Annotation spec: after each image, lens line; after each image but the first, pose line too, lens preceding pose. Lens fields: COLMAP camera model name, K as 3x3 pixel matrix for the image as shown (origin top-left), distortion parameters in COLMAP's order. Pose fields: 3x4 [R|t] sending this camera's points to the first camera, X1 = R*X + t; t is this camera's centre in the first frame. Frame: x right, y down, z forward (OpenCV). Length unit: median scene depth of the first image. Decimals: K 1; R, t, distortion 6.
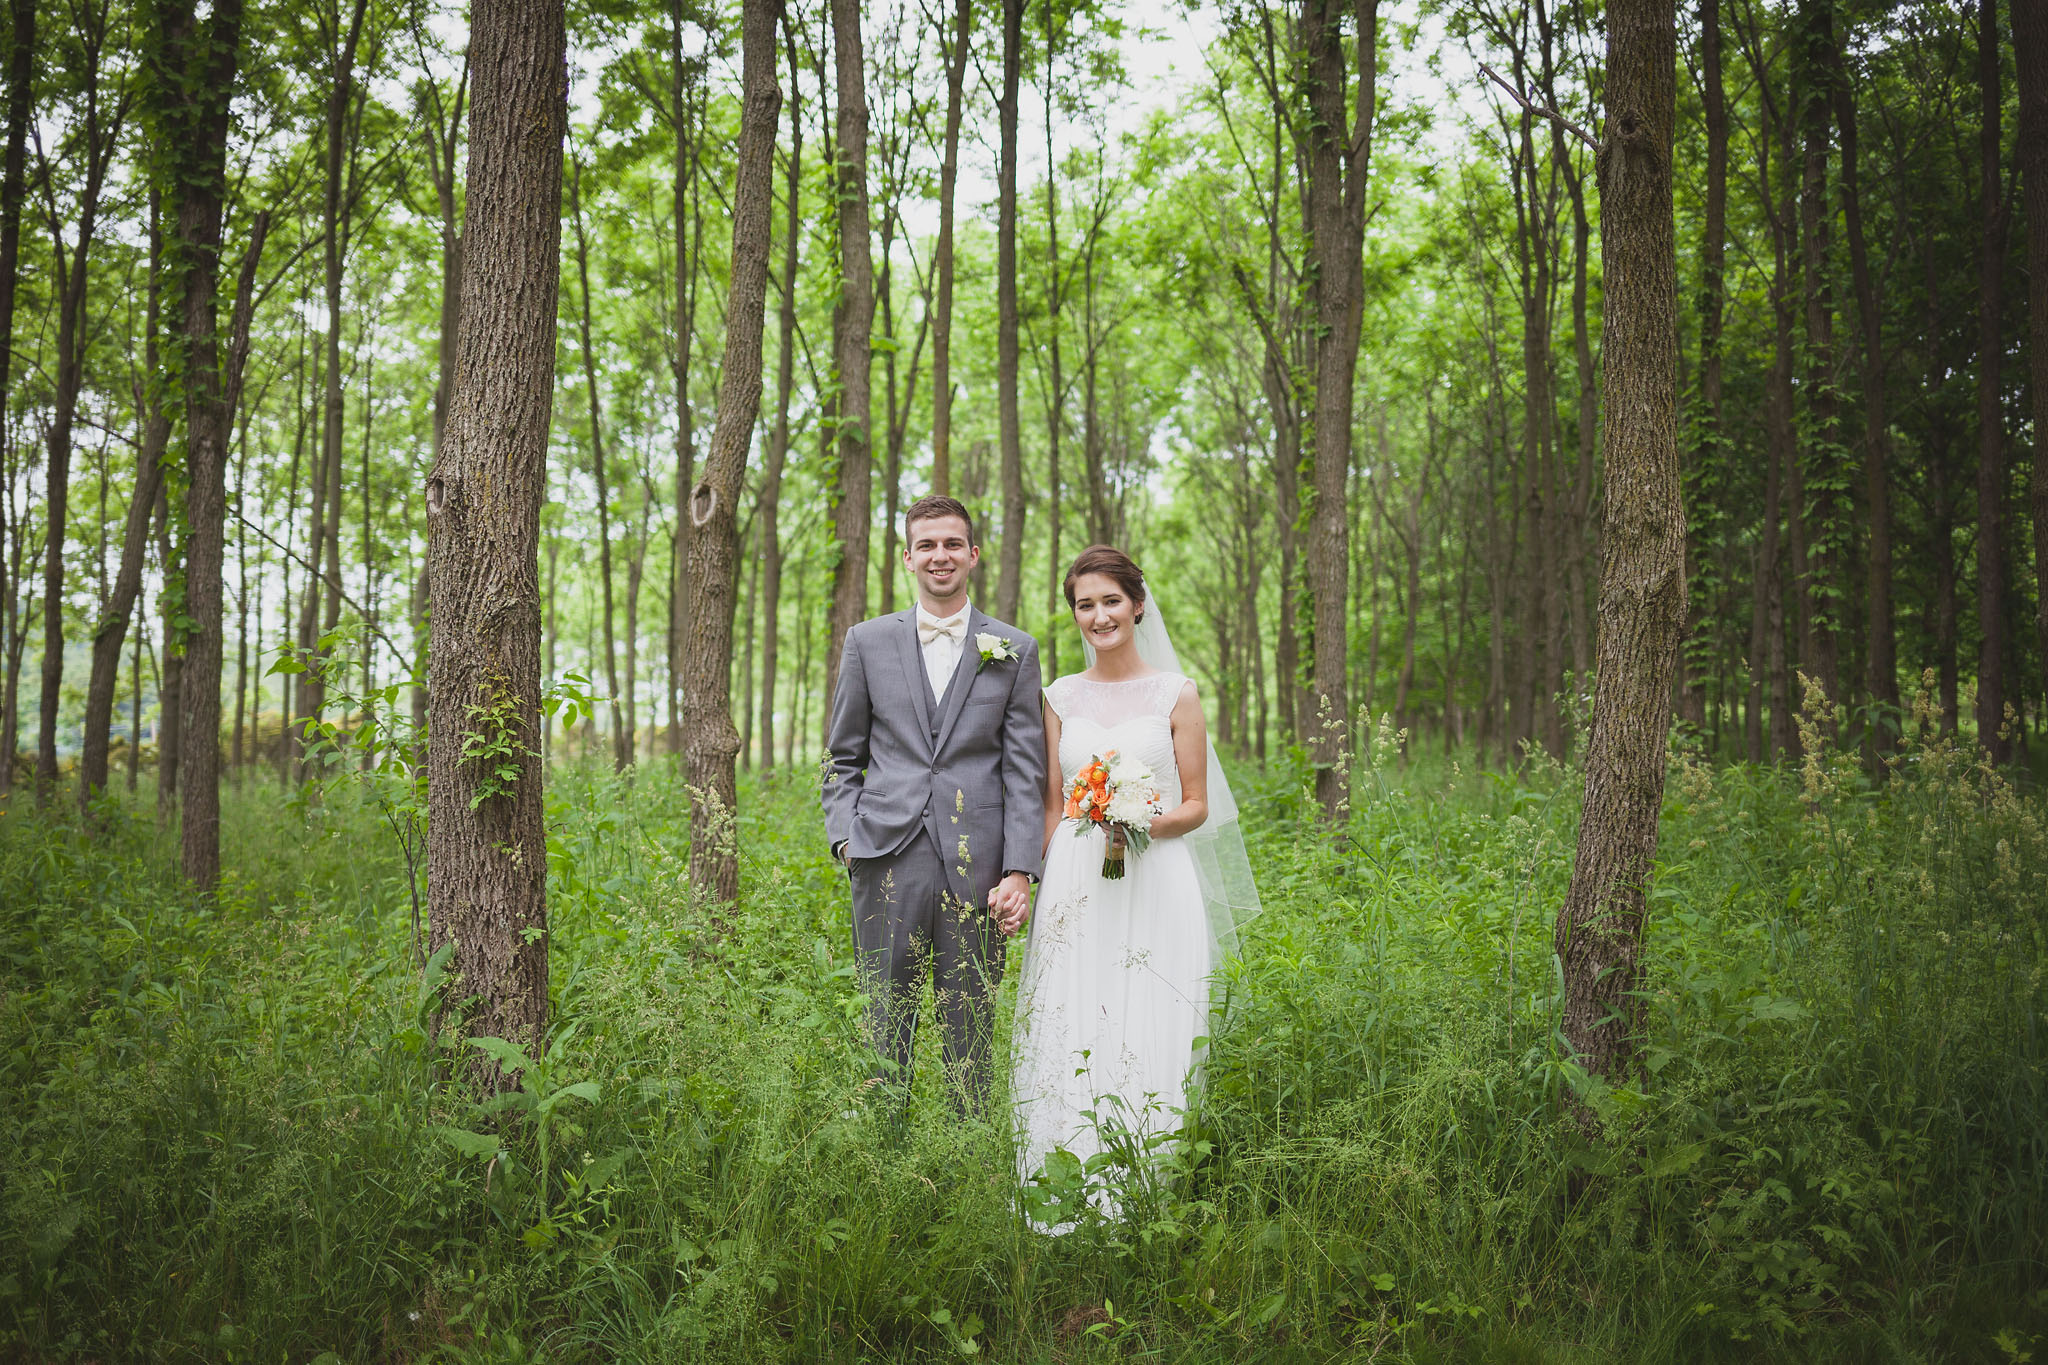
lens RADIAL K [[2018.9, 0, 1026.1], [0, 2018.9, 609.6], [0, 0, 1]] dist [0.102212, -0.000716]
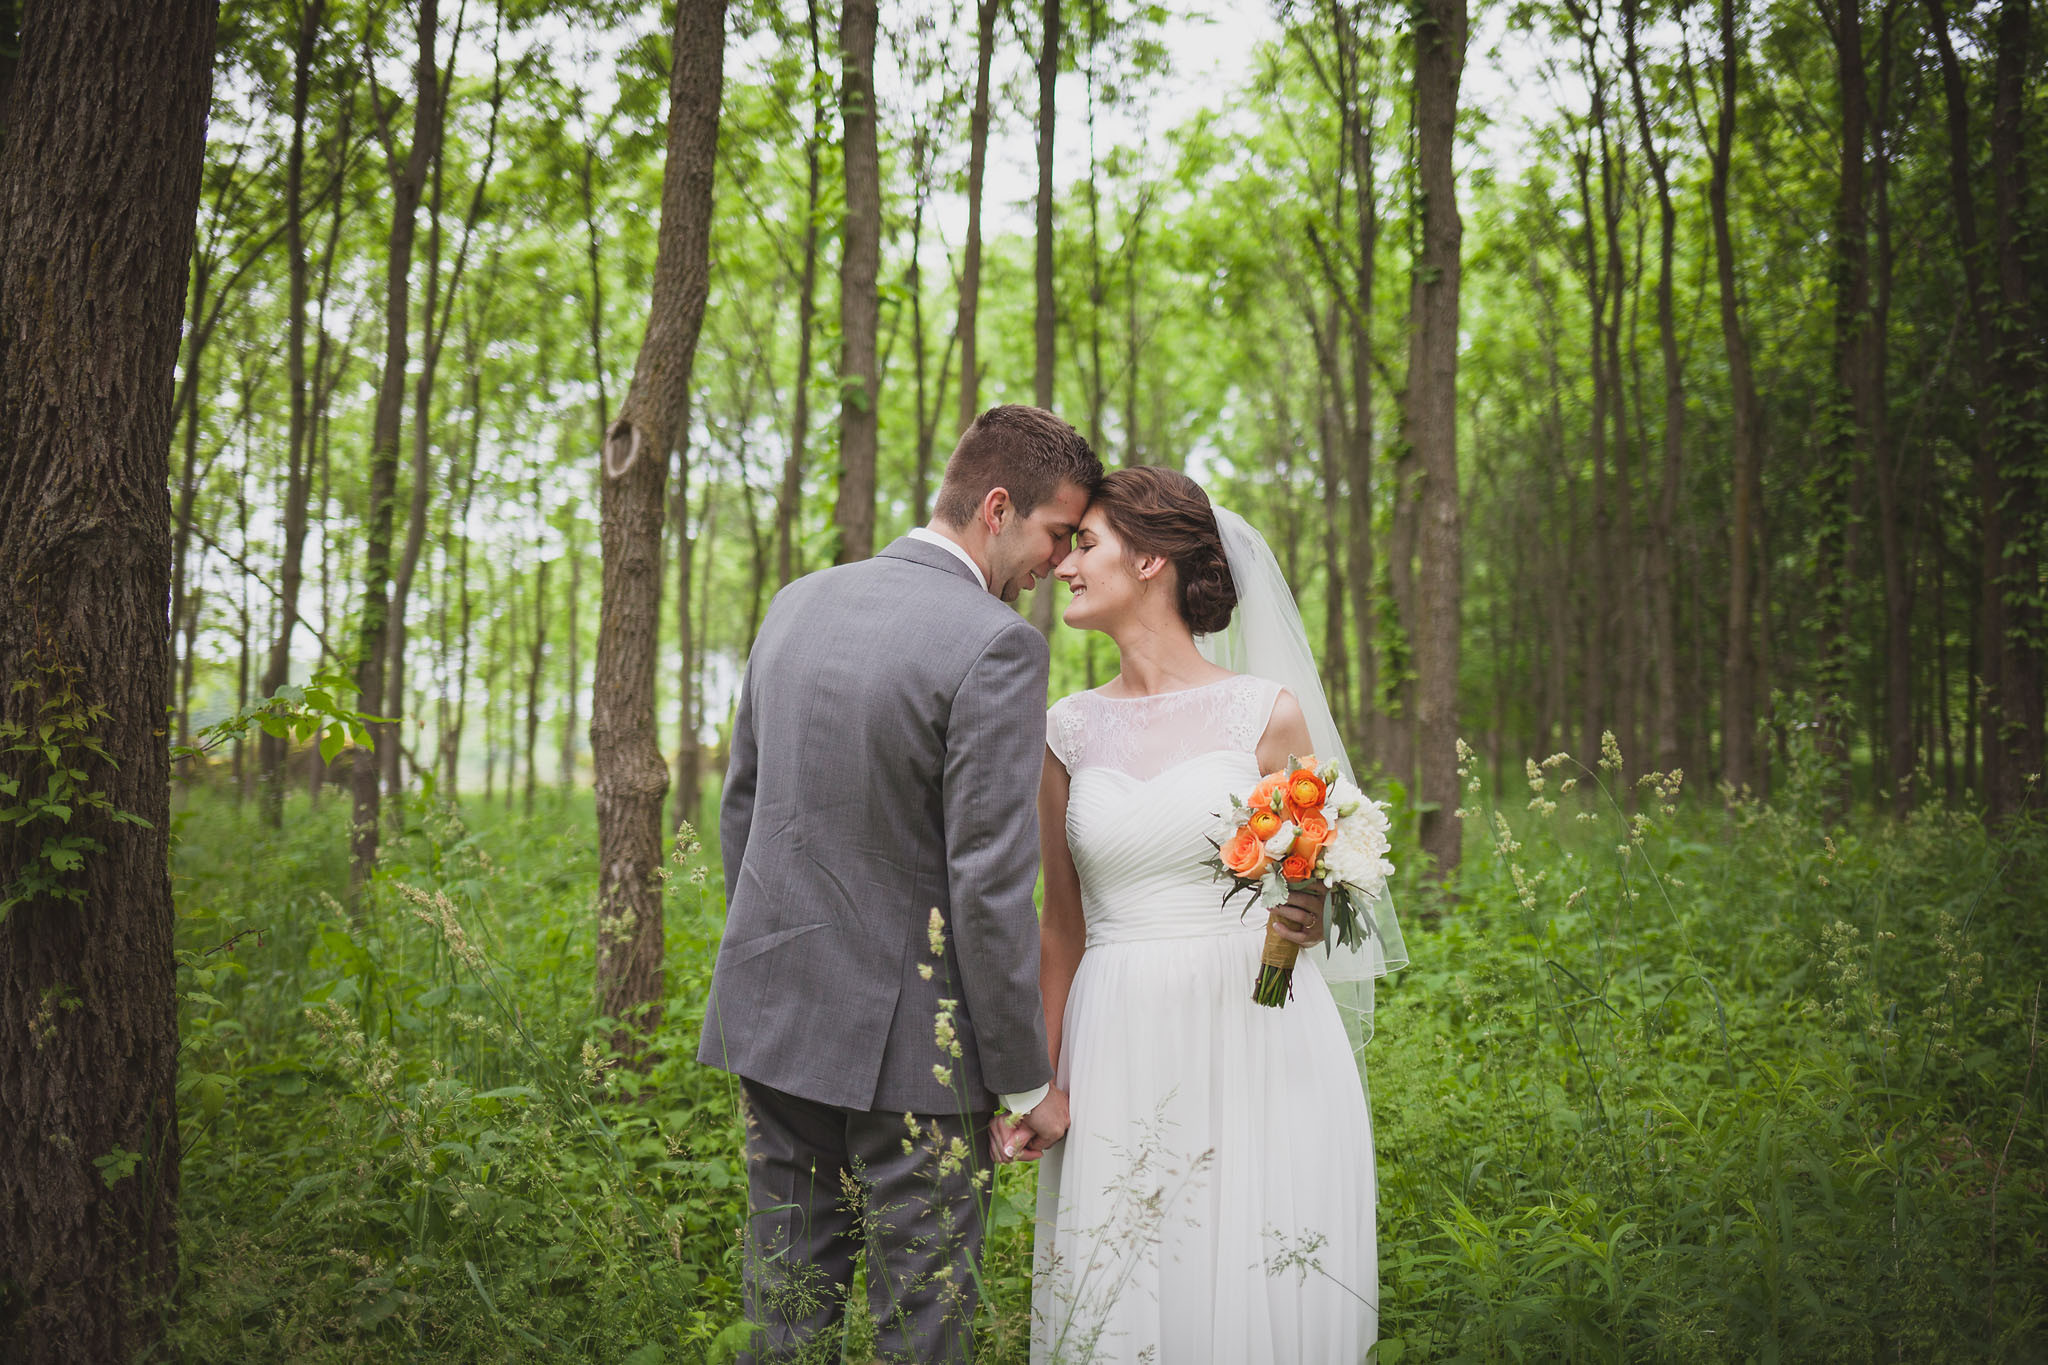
lens RADIAL K [[1921.0, 0, 1024.0], [0, 1921.0, 682.5], [0, 0, 1]] dist [-0.064097, -0.000041]
pose [[0.999806, 0.008810, -0.017644, -0.001047], [-0.008393, 0.999688, 0.023535, 0.004586], [0.017846, -0.023383, 0.999567, 0.102382]]
